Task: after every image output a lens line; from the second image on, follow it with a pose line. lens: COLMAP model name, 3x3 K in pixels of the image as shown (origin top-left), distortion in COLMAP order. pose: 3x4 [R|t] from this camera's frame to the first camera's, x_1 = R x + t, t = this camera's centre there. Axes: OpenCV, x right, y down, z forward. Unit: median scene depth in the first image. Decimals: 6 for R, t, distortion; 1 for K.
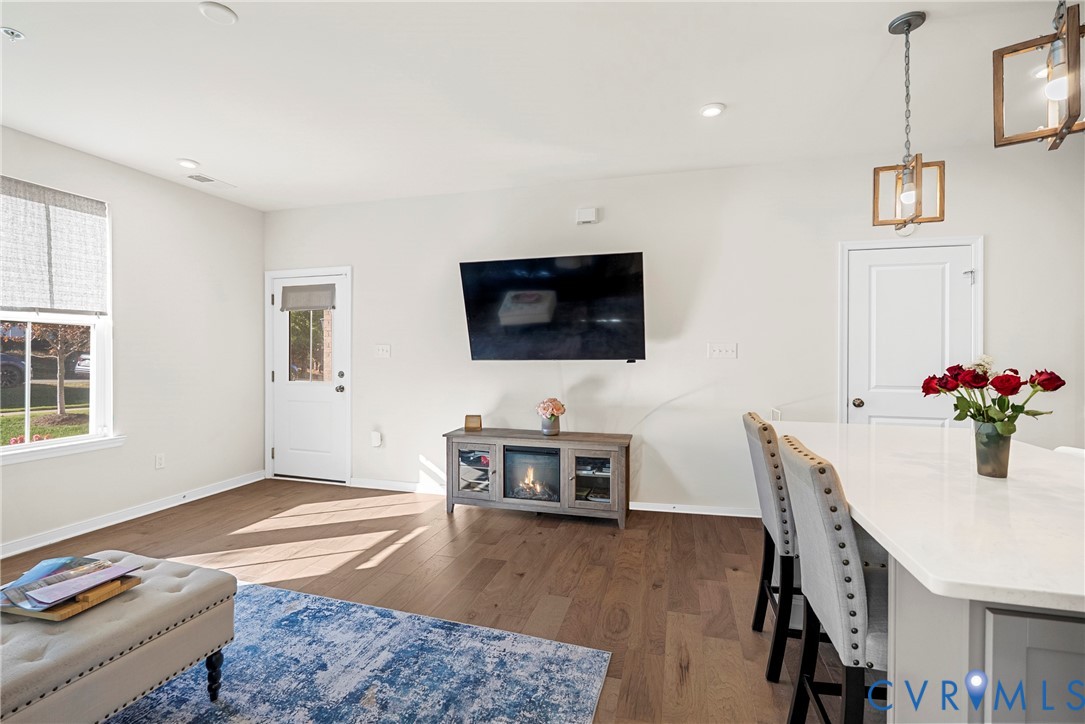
lens RADIAL K [[481.4, 0, 548.3], [0, 481.4, 351.7], [0, 0, 1]] dist [-0.008773, 0.001478]
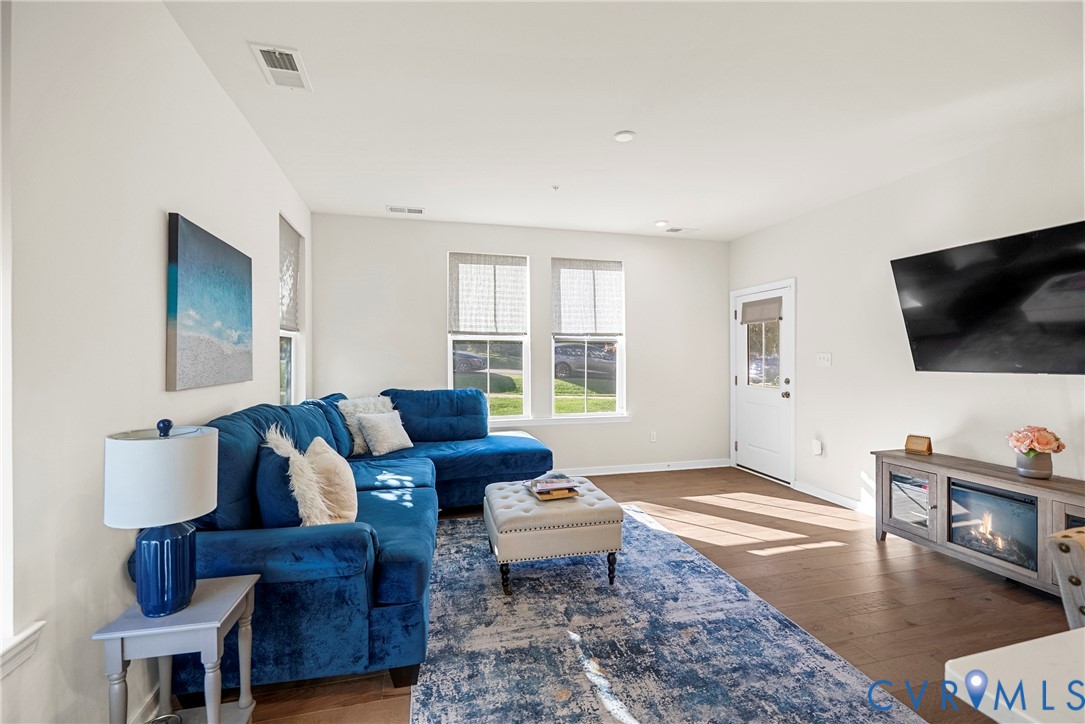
lens RADIAL K [[481.4, 0, 541.2], [0, 481.4, 353.6], [0, 0, 1]] dist [-0.008773, 0.001478]
pose [[0.502112, -0.004828, -0.864789, 0.335083], [-0.000958, 0.999981, -0.006139, -0.009498], [0.864802, 0.003911, 0.502098, 0.005655]]
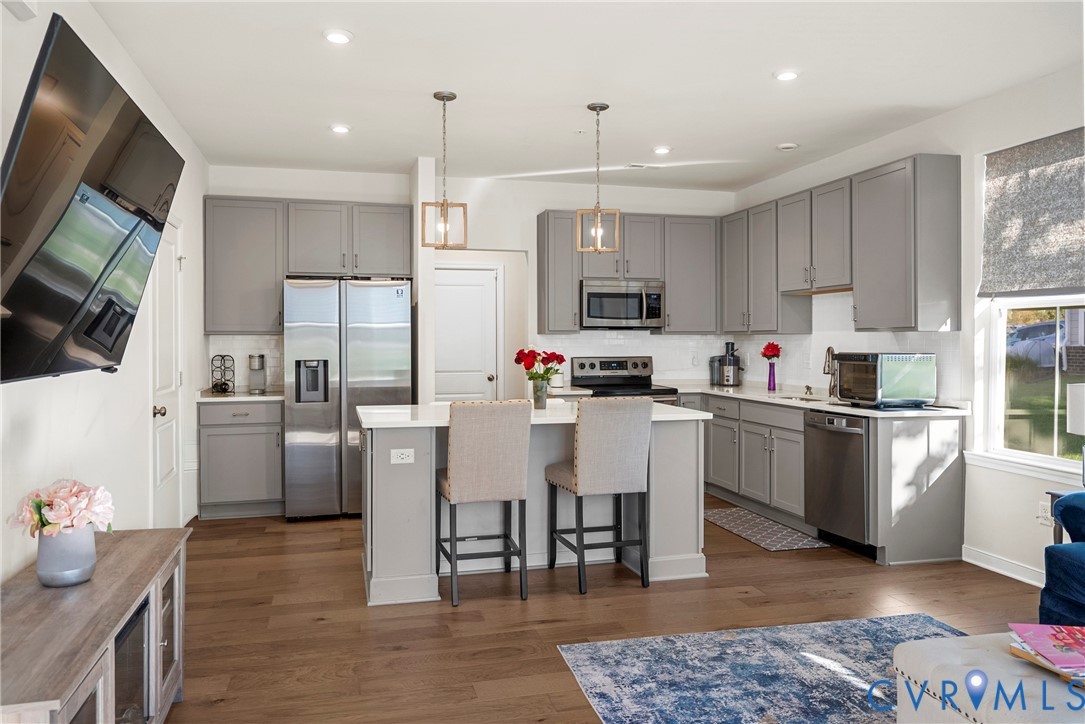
lens RADIAL K [[794.5, 0, 538.6], [0, 794.5, 343.0], [0, 0, 1]] dist [-0.015367, 0.022431]
pose [[-0.493147, -0.005216, 0.869930, -0.912258], [0.004409, 0.999954, 0.008495, -0.012620], [-0.869935, 0.008025, -0.493102, 1.310481]]
